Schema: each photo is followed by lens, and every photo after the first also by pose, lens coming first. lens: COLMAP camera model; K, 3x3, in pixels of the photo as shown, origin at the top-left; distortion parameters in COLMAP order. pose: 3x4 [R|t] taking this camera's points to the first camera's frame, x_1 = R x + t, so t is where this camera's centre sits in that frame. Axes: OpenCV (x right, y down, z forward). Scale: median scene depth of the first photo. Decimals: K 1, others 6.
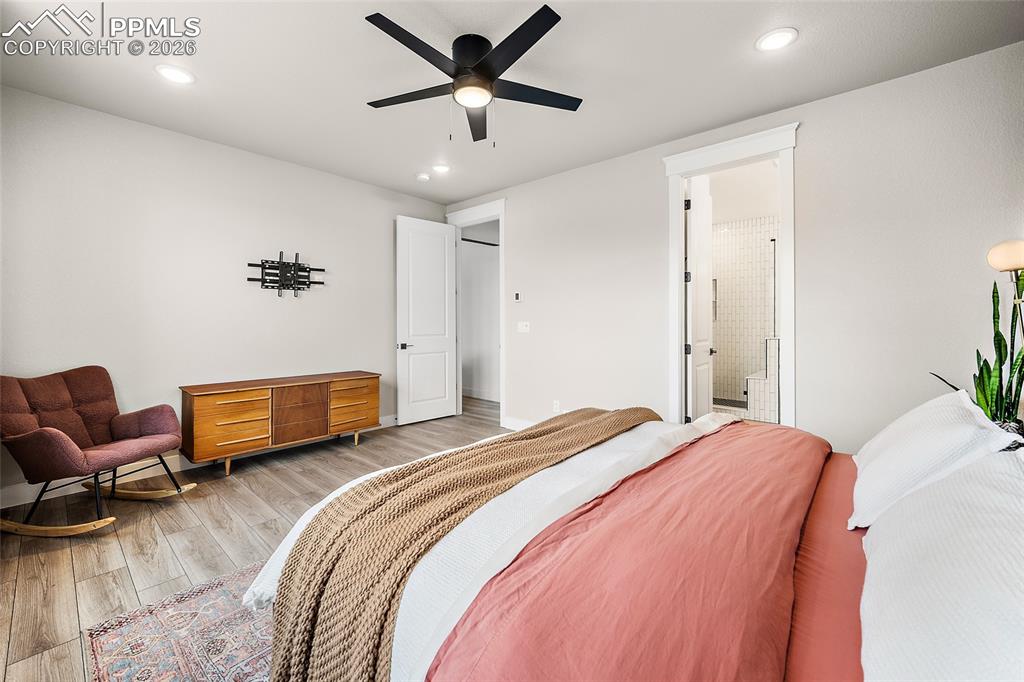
lens RADIAL K [[409.7, 0, 516.3], [0, 409.7, 327.7], [0, 0, 1]] dist [-0.001460, -0.000283]
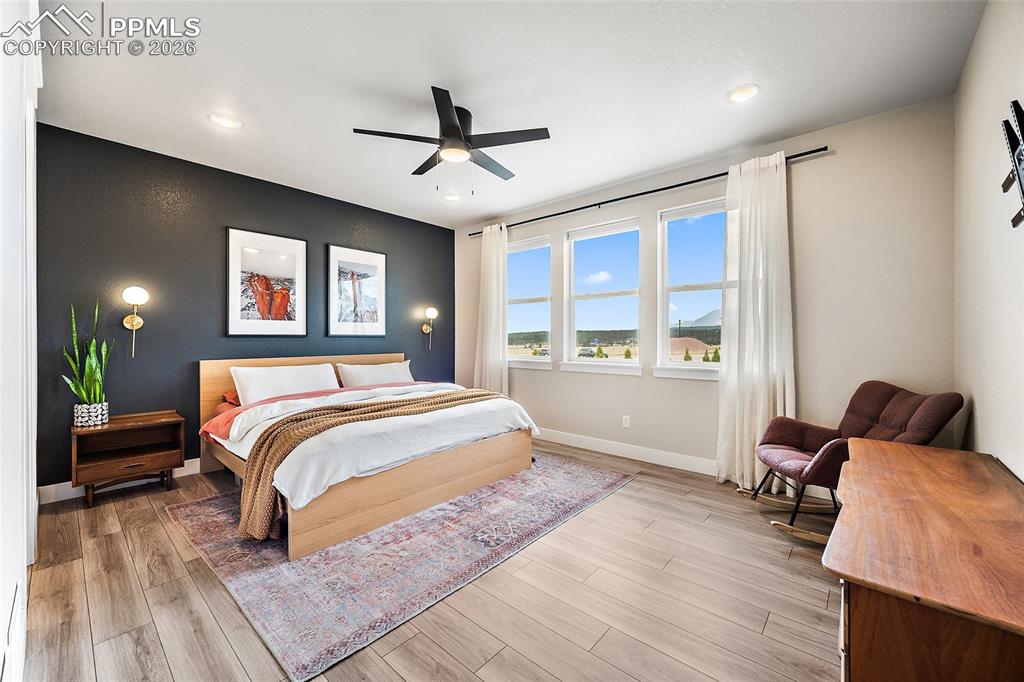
lens RADIAL K [[405.2, 0, 513.6], [0, 405.2, 339.3], [0, 0, 1]] dist [-0.000479, 0.000042]
pose [[-0.999973, 0.001367, 0.007209, -0.309978], [0.001498, 0.999835, 0.018096, -0.022700], [-0.007183, 0.018106, -0.999810, 2.319834]]
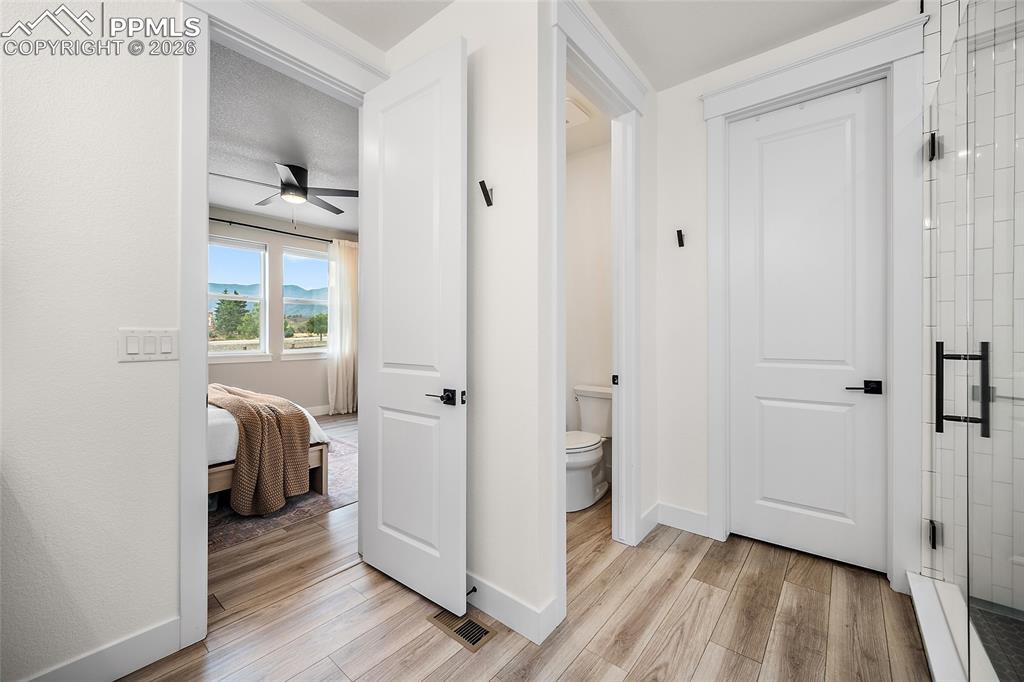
lens RADIAL K [[405.2, 0, 513.6], [0, 405.2, 339.3], [0, 0, 1]] dist [-0.000479, 0.000042]
pose [[0.033547, 0.009827, -0.999389, 1.643262], [-0.016385, 0.999823, 0.009281, -0.008087], [0.999303, 0.016064, 0.033702, 1.914128]]
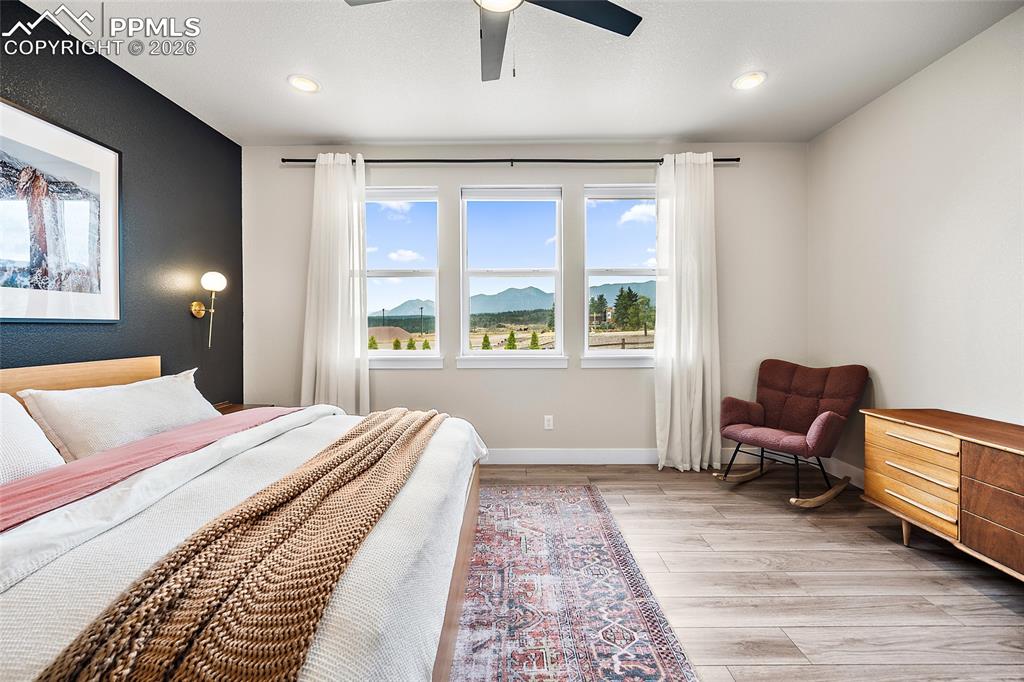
lens RADIAL K [[409.7, 0, 516.3], [0, 409.7, 327.7], [0, 0, 1]] dist [-0.001460, -0.000283]
pose [[-0.756570, 0.006262, -0.653883, 0.326311], [-0.004188, 0.999887, 0.014421, -0.006422], [0.653900, 0.013649, -0.756458, 1.599753]]
